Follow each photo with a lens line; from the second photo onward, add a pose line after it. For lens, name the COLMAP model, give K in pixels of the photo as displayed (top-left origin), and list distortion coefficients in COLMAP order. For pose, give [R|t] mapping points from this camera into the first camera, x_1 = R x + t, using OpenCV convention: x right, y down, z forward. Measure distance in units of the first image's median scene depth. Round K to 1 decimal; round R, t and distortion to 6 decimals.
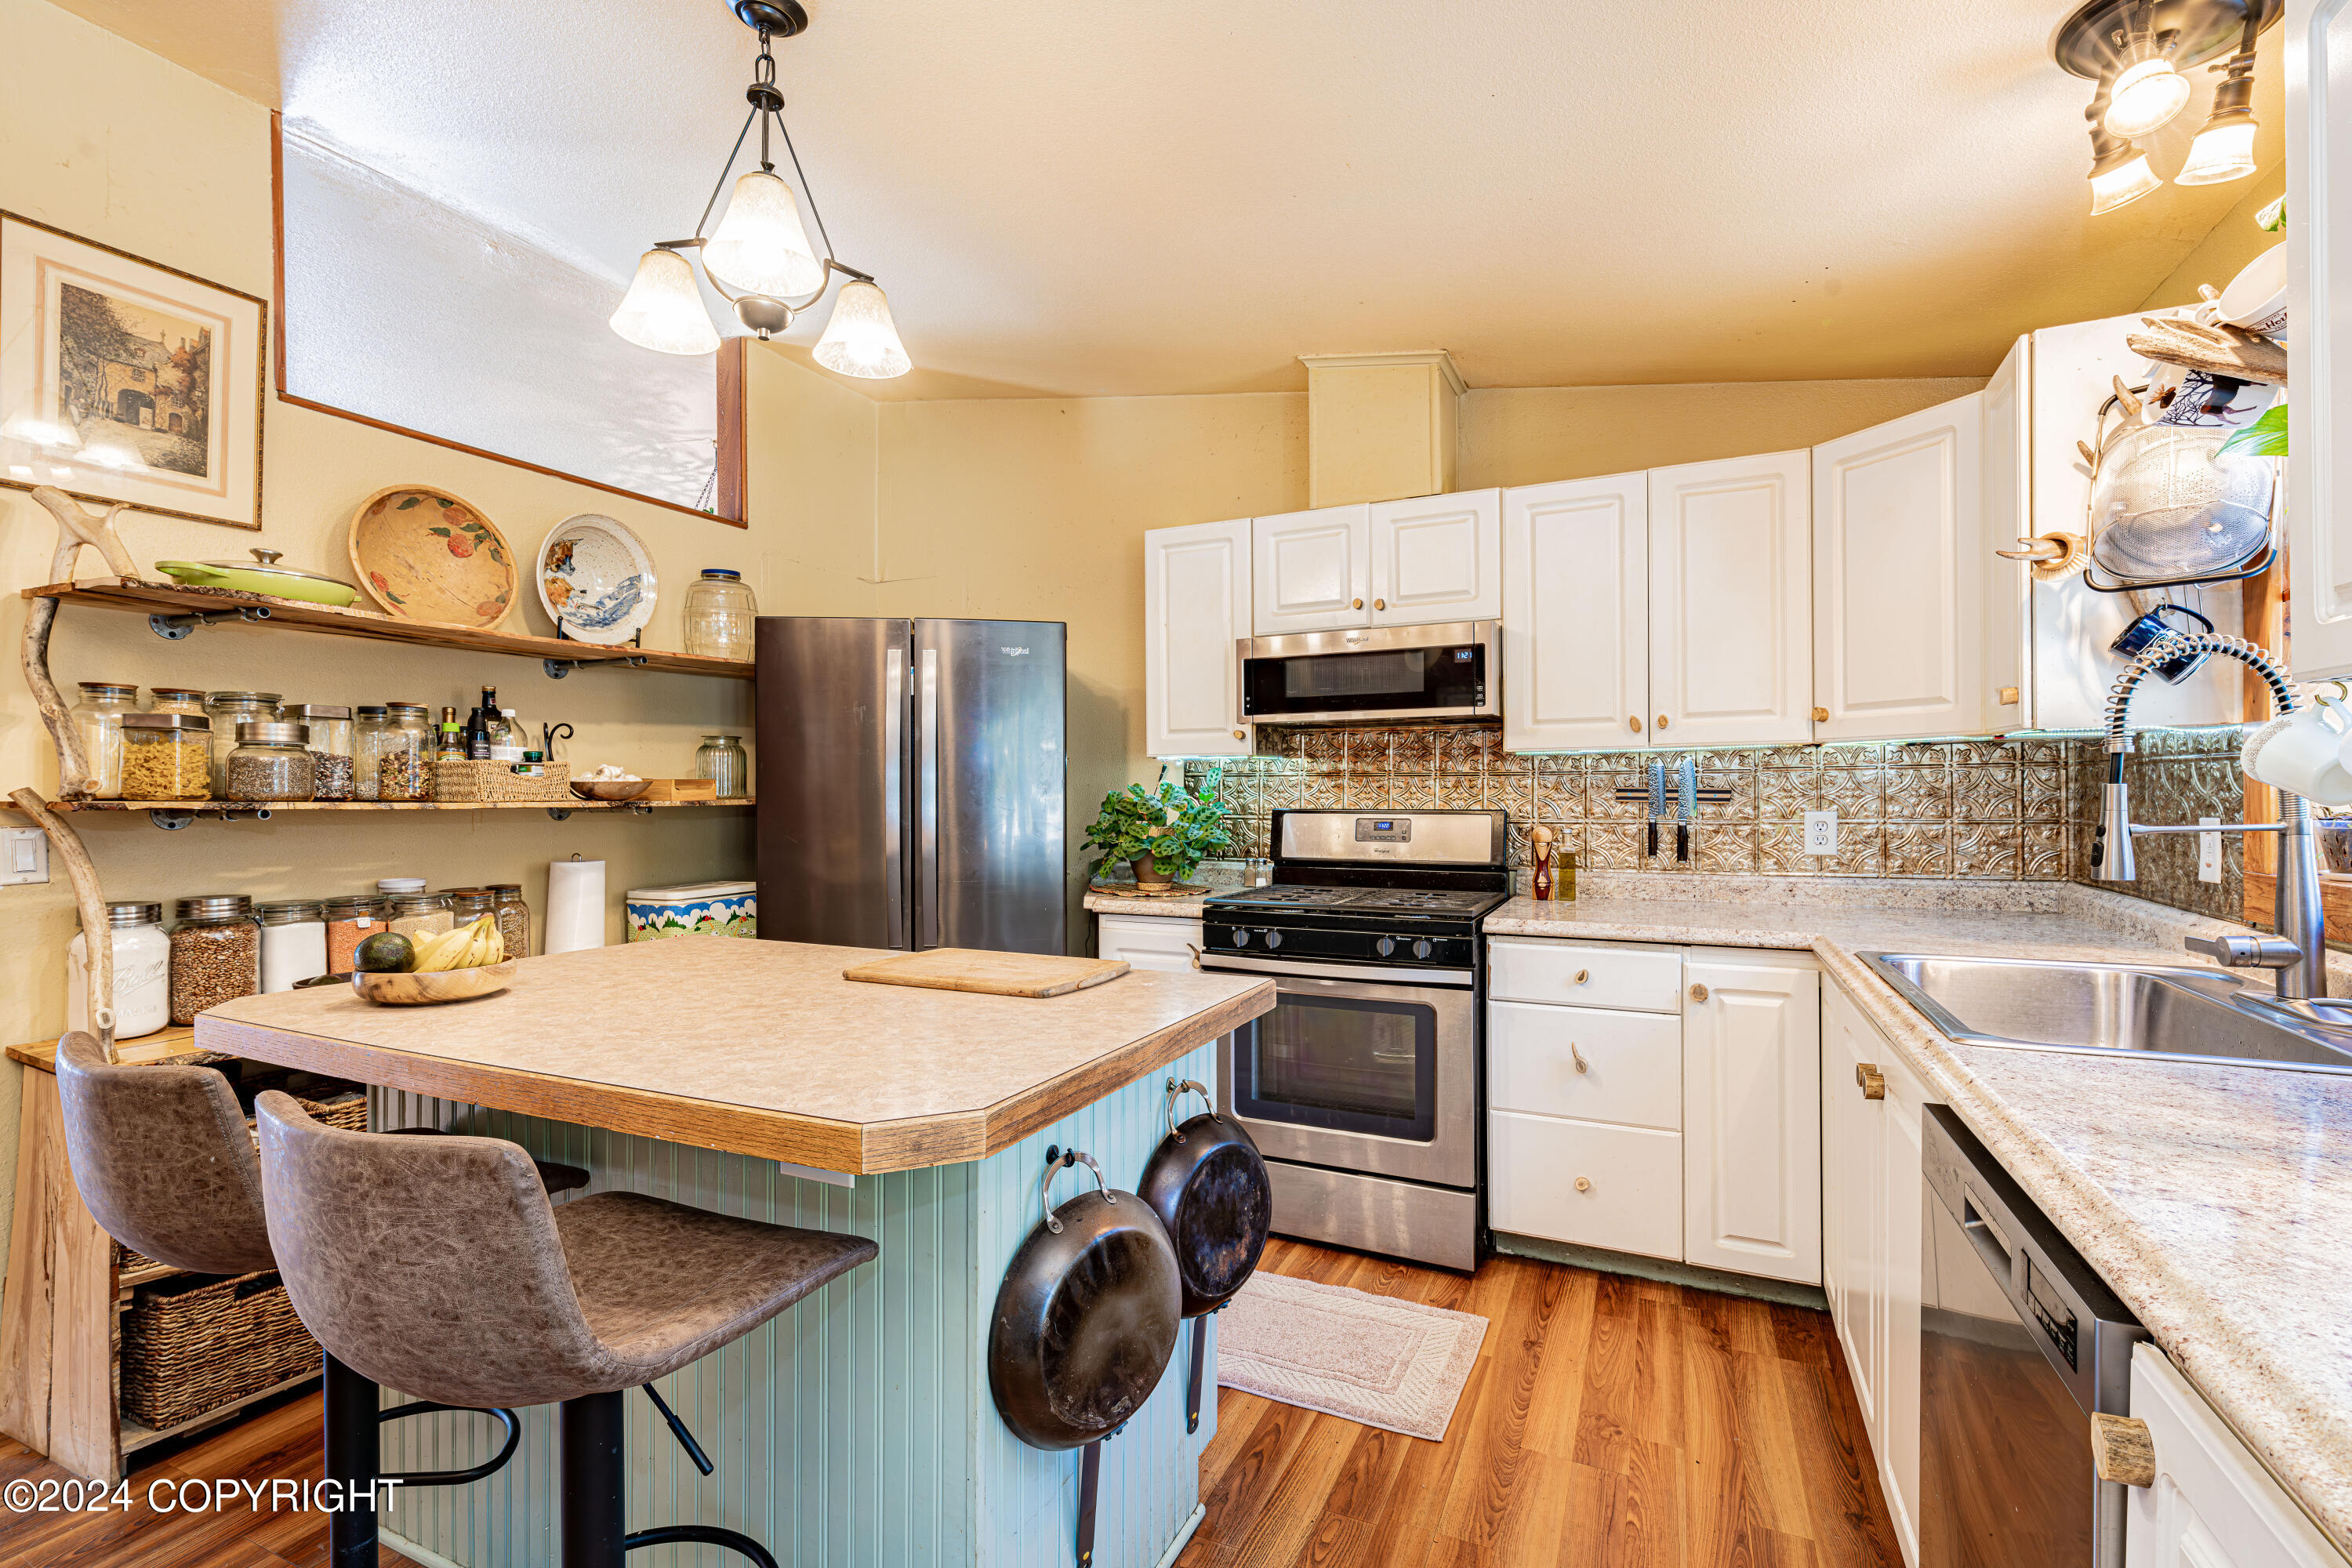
lens RADIAL K [[1058.9, 0, 1173.0], [0, 1058.9, 785.7], [0, 0, 1]] dist [-0.003943, -0.000434]
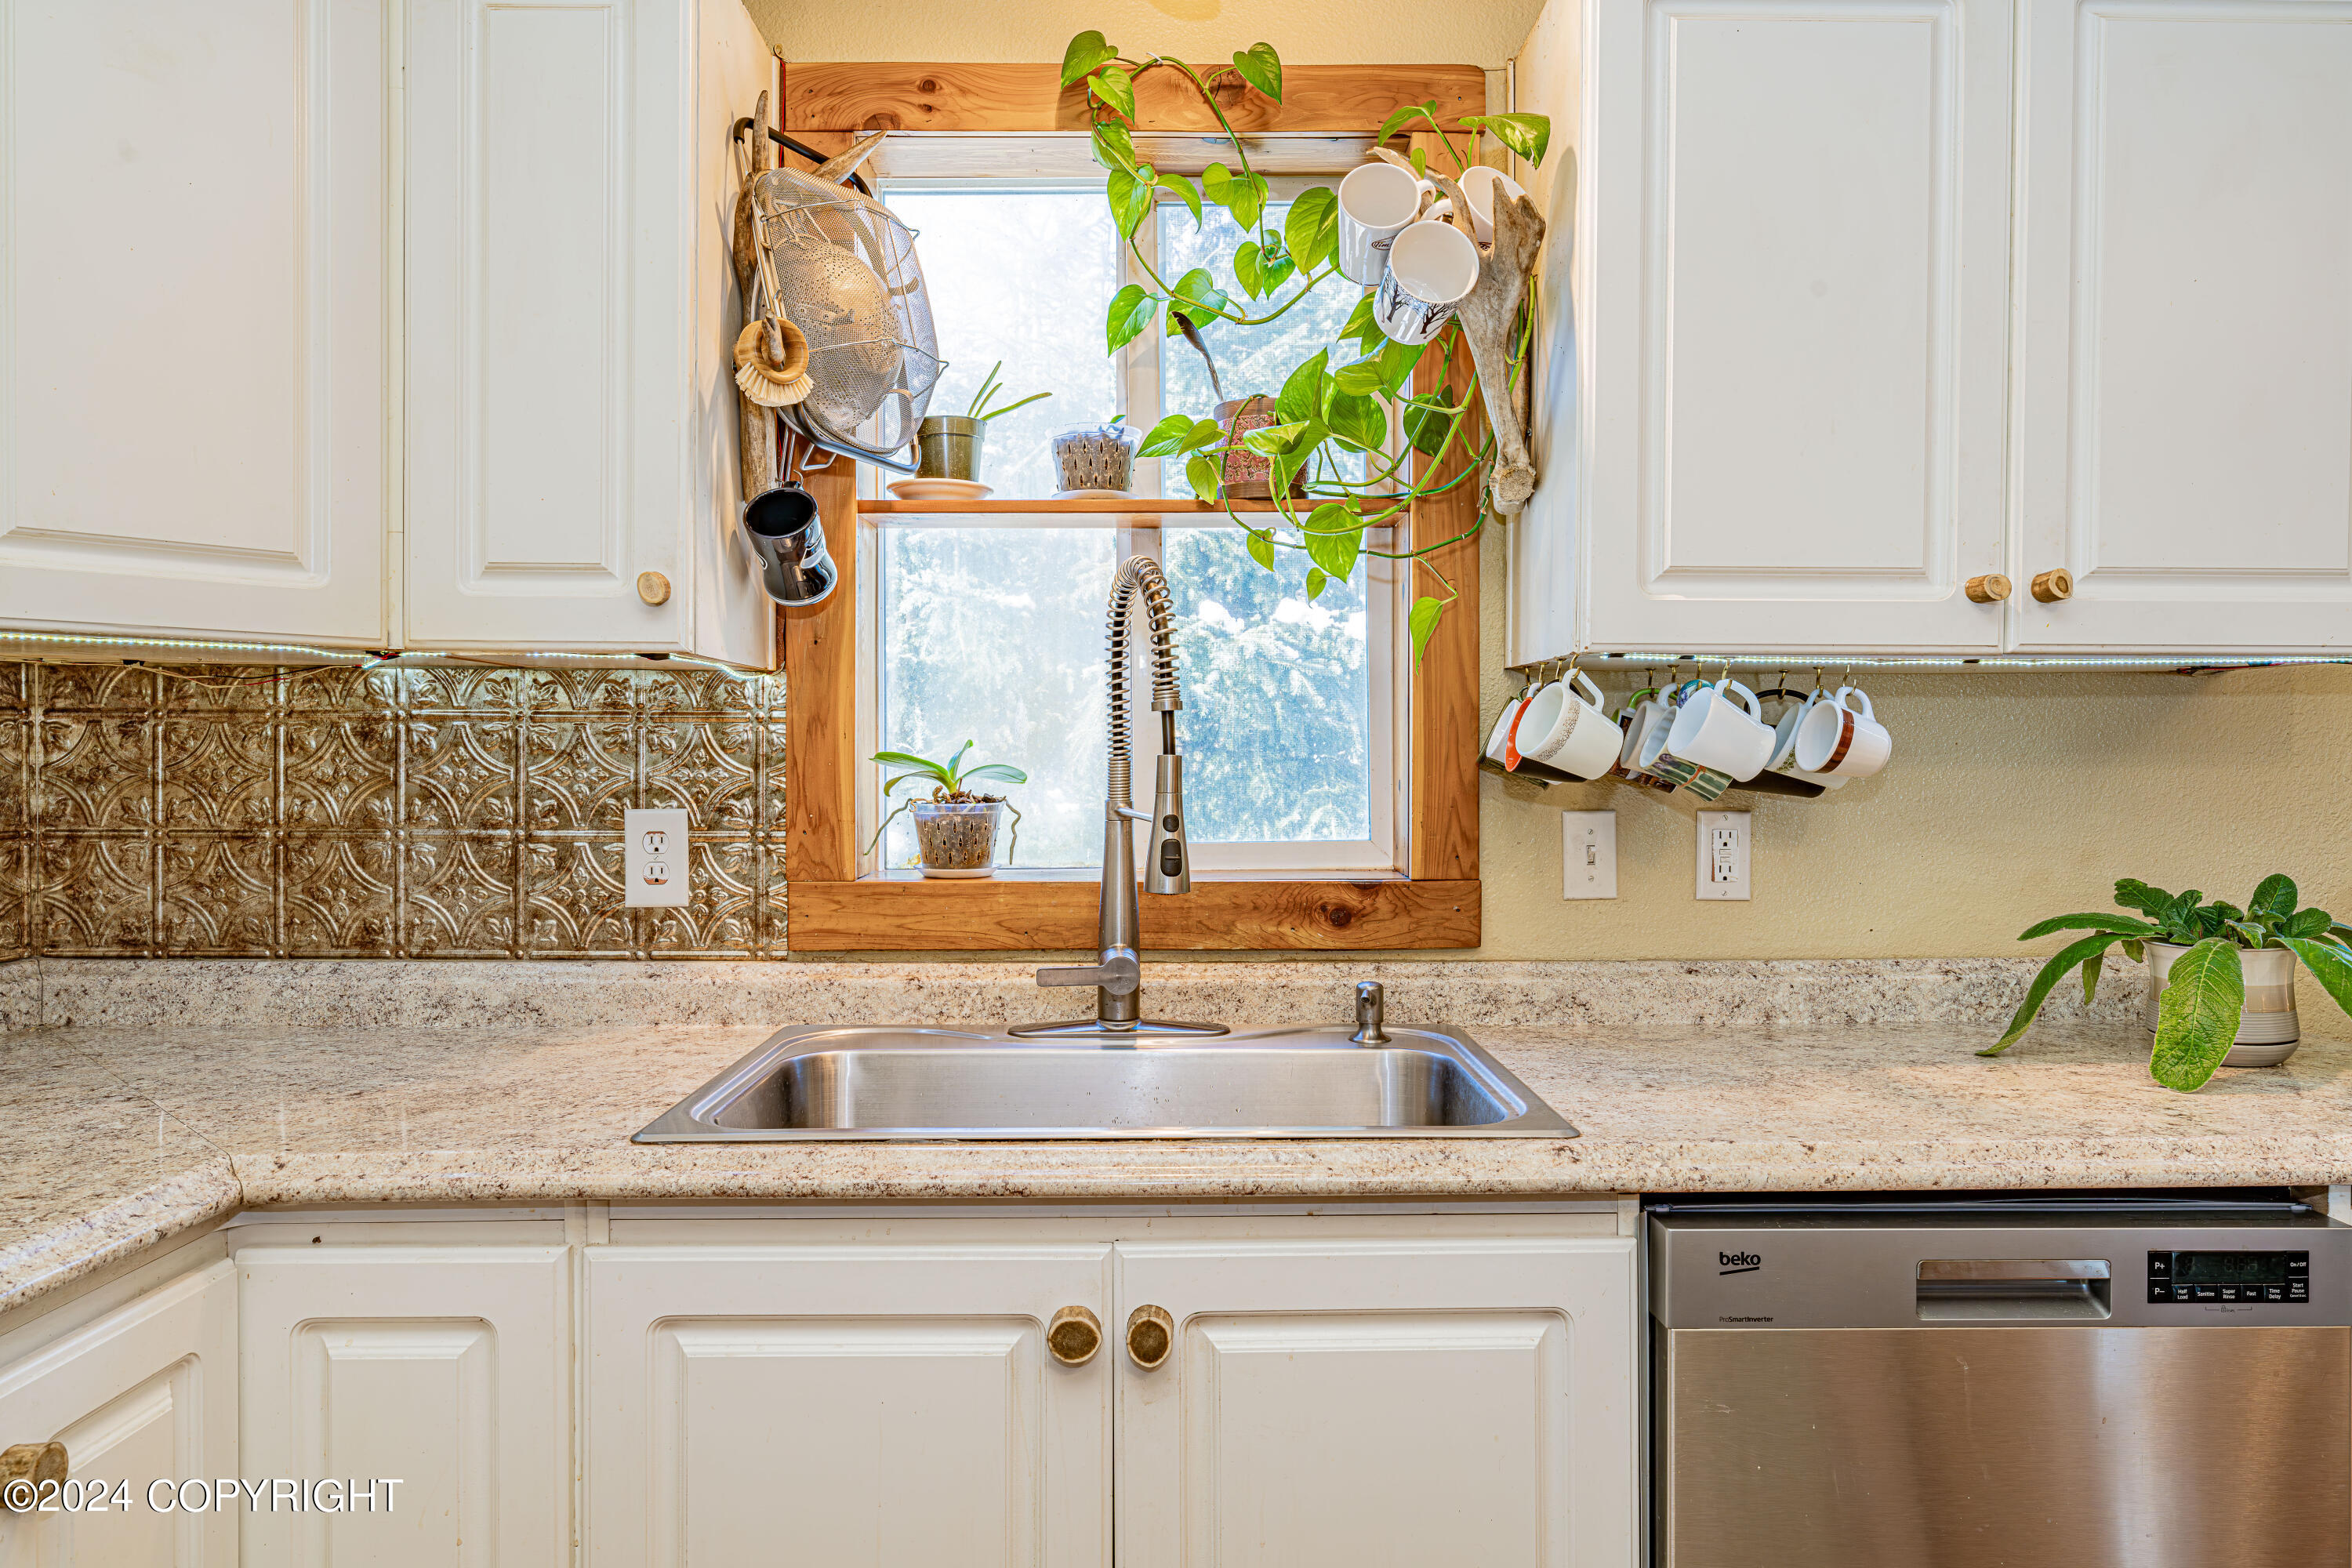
lens RADIAL K [[1535.9, 0, 1178.2], [0, 1535.9, 765.9], [0, 0, 1]] dist [0.001756, 0.002244]
pose [[-0.442399, 0.003424, 0.896812, -0.007251], [0.000781, 0.999994, -0.003432, 0.004914], [-0.896818, -0.000818, -0.442399, 0.763519]]
